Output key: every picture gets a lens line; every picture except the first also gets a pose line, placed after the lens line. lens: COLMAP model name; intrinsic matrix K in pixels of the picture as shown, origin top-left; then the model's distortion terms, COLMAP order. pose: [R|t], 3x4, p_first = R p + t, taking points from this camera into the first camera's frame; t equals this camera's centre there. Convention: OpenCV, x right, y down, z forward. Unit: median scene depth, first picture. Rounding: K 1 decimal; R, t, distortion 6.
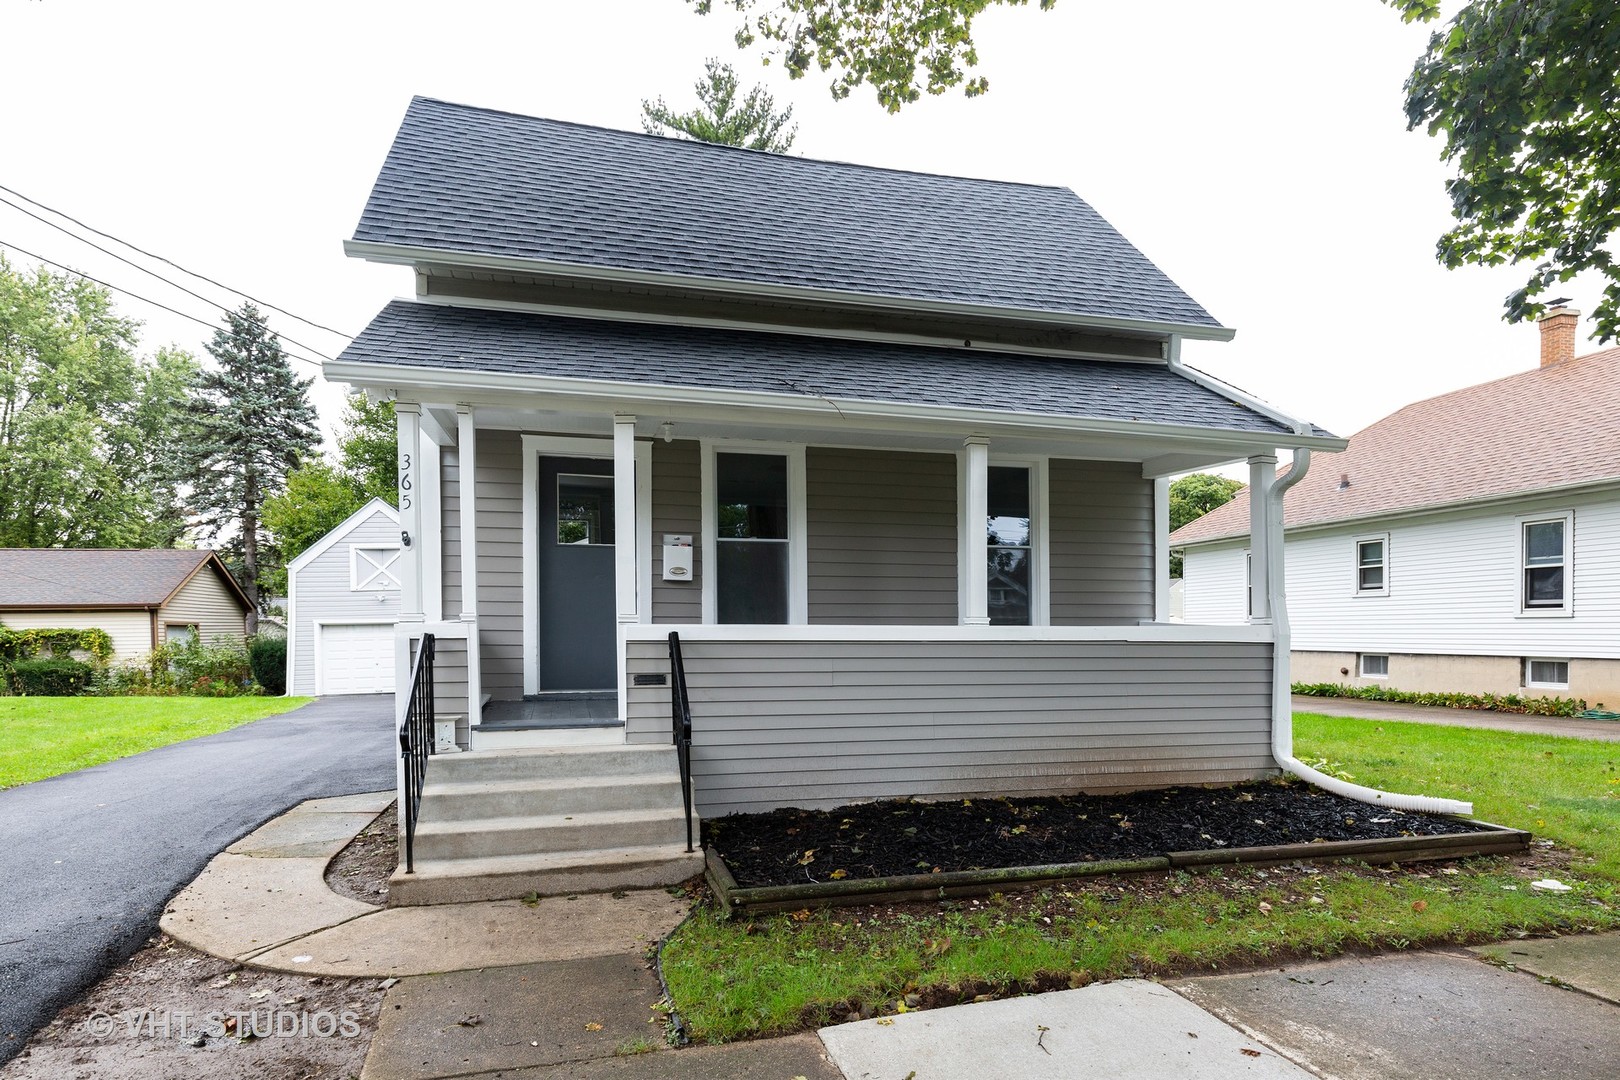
lens RADIAL K [[853.9, 0, 795.0], [0, 853.9, 639.5], [0, 0, 1]] dist [0.004305, -0.000747]
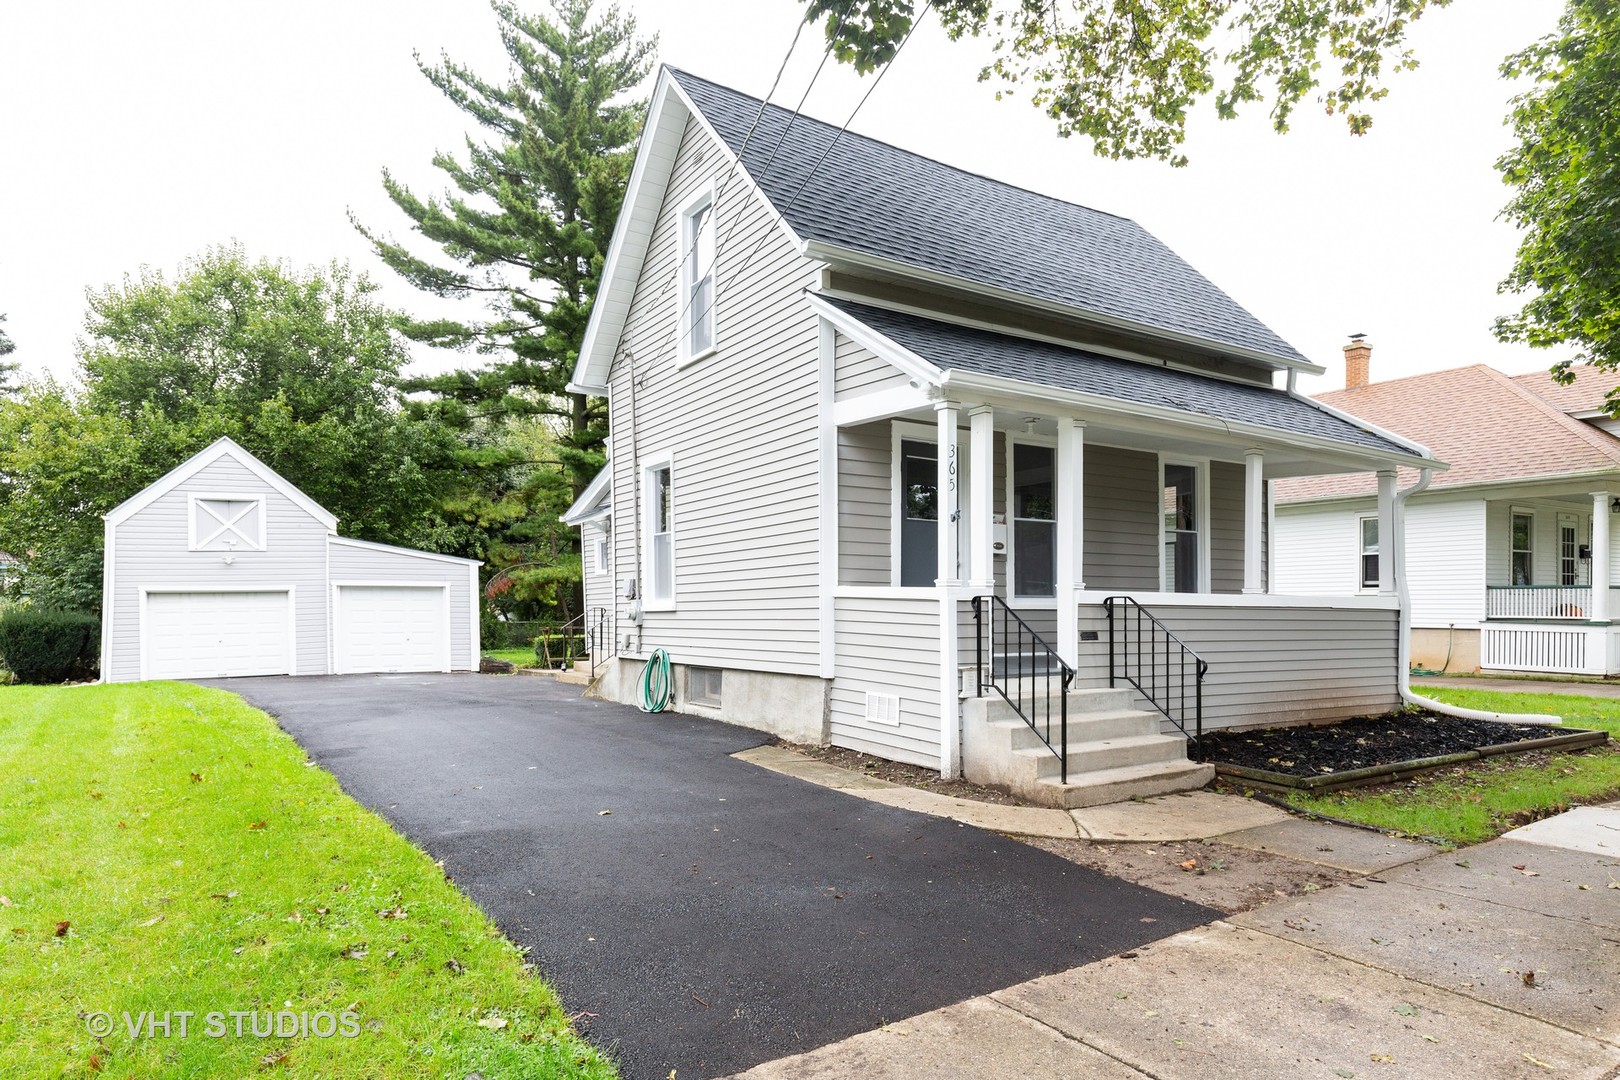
lens RADIAL K [[966.3, 0, 813.2], [0, 966.3, 605.6], [0, 0, 1]] dist [0.004555, 0.002383]
pose [[0.948100, 0.005087, 0.317930, -0.816412], [-0.001288, 0.999925, -0.012160, 0.017408], [-0.317969, 0.011119, 0.948036, -0.156797]]
